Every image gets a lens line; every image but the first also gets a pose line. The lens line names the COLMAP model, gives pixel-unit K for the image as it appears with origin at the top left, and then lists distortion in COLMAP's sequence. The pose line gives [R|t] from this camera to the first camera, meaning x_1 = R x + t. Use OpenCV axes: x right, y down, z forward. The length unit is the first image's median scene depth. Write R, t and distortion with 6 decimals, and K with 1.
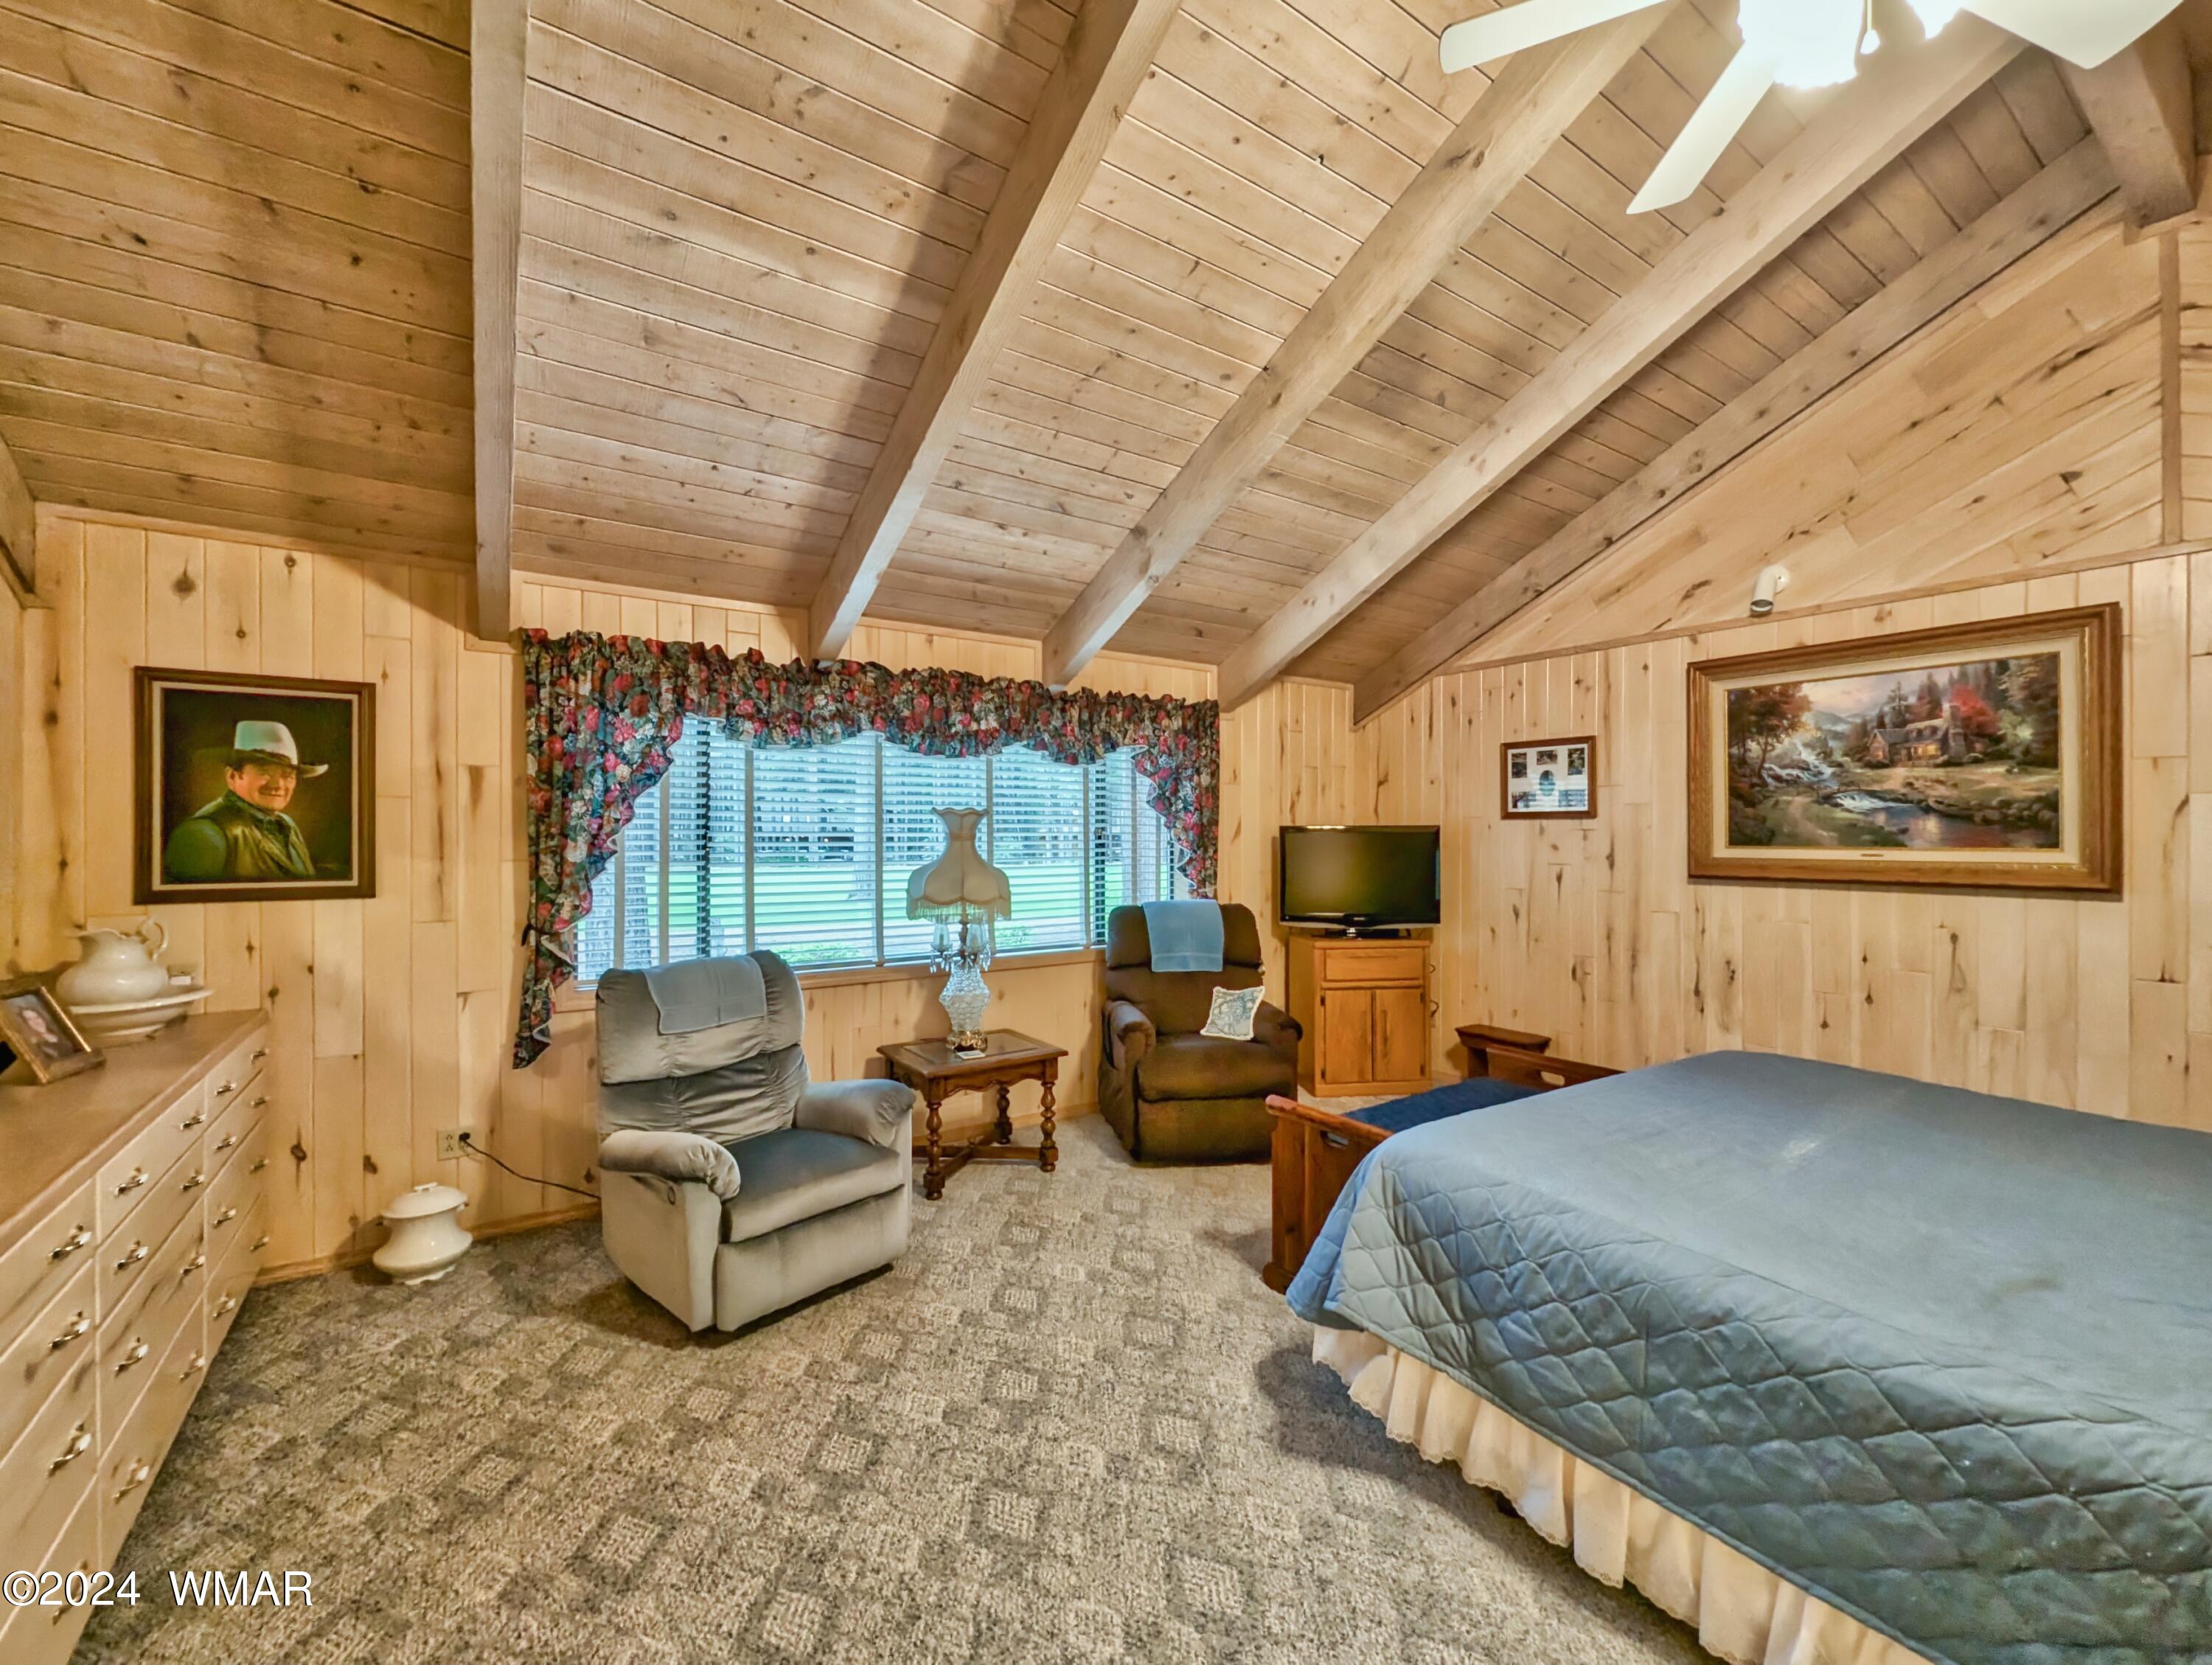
lens RADIAL K [[919.2, 0, 1112.9], [0, 919.2, 828.2], [0, 0, 1]] dist [-0.004660, 0.000043]
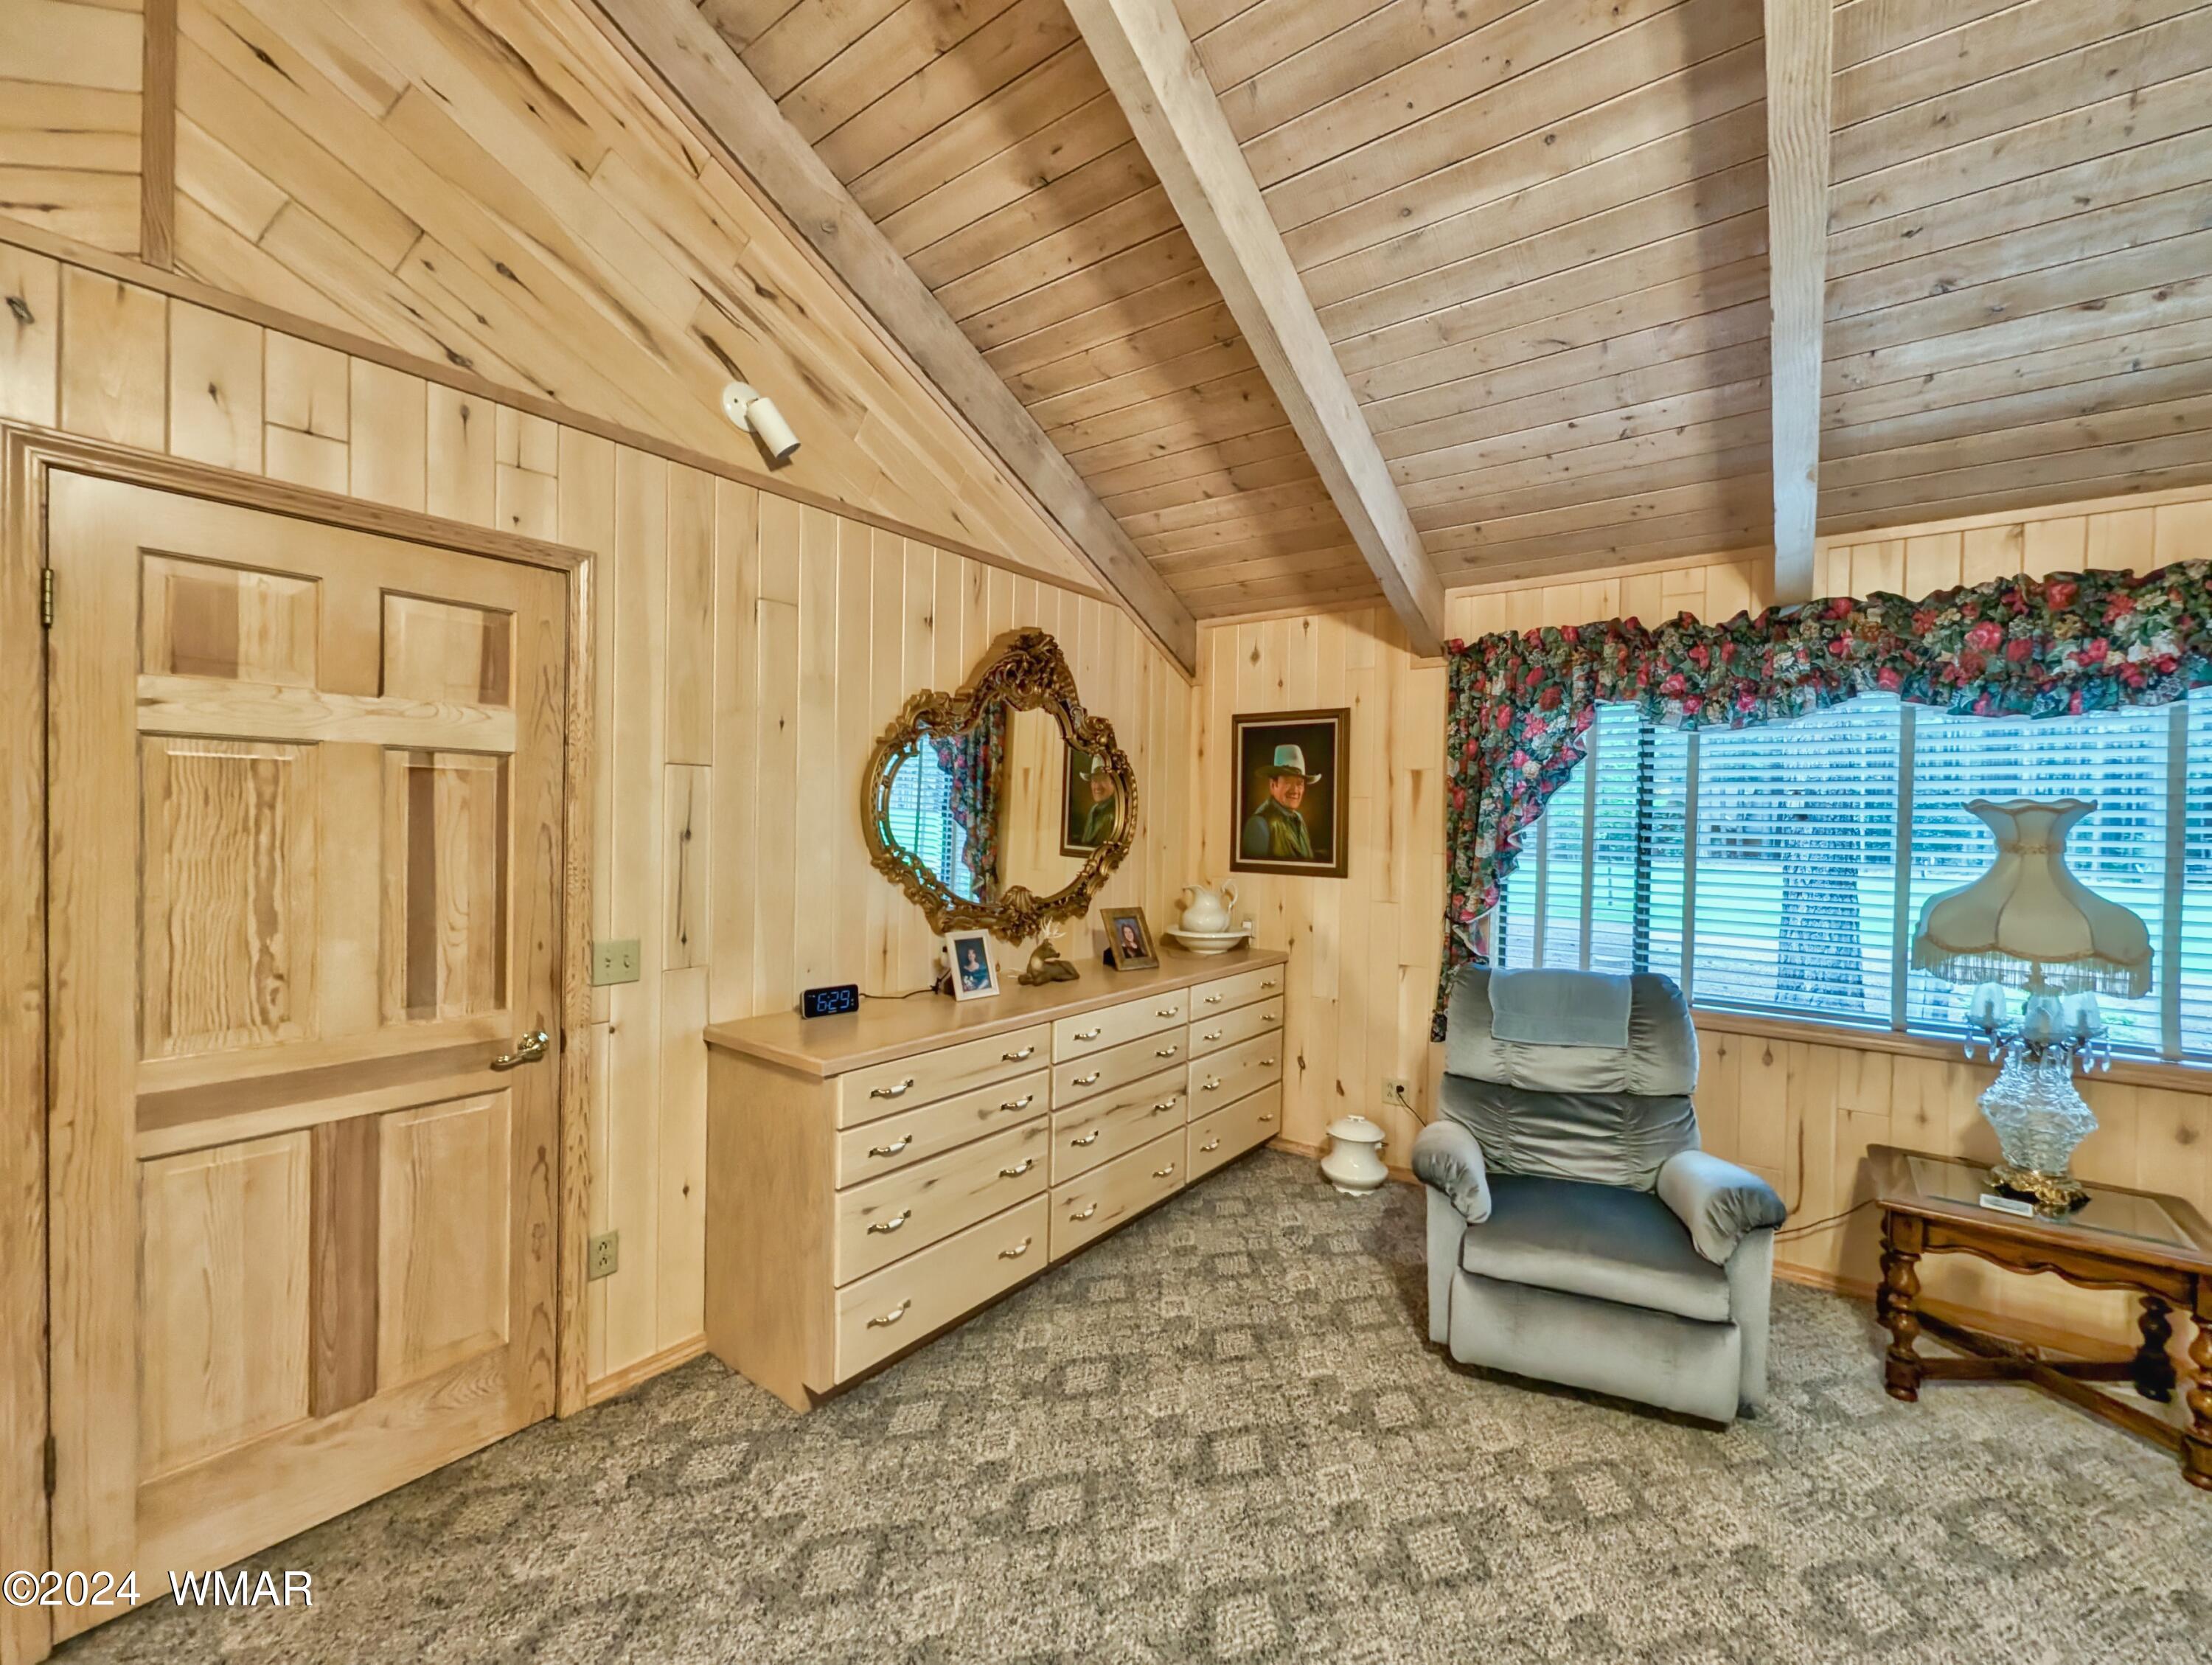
lens RADIAL K [[919.2, 0, 1109.4], [0, 919.2, 829.0], [0, 0, 1]] dist [-0.004660, 0.000043]
pose [[0.297310, 0.016223, -0.954643, 0.302311], [-0.013021, 0.999832, 0.012936, -0.003521], [0.954692, 0.008584, 0.297471, 0.311622]]
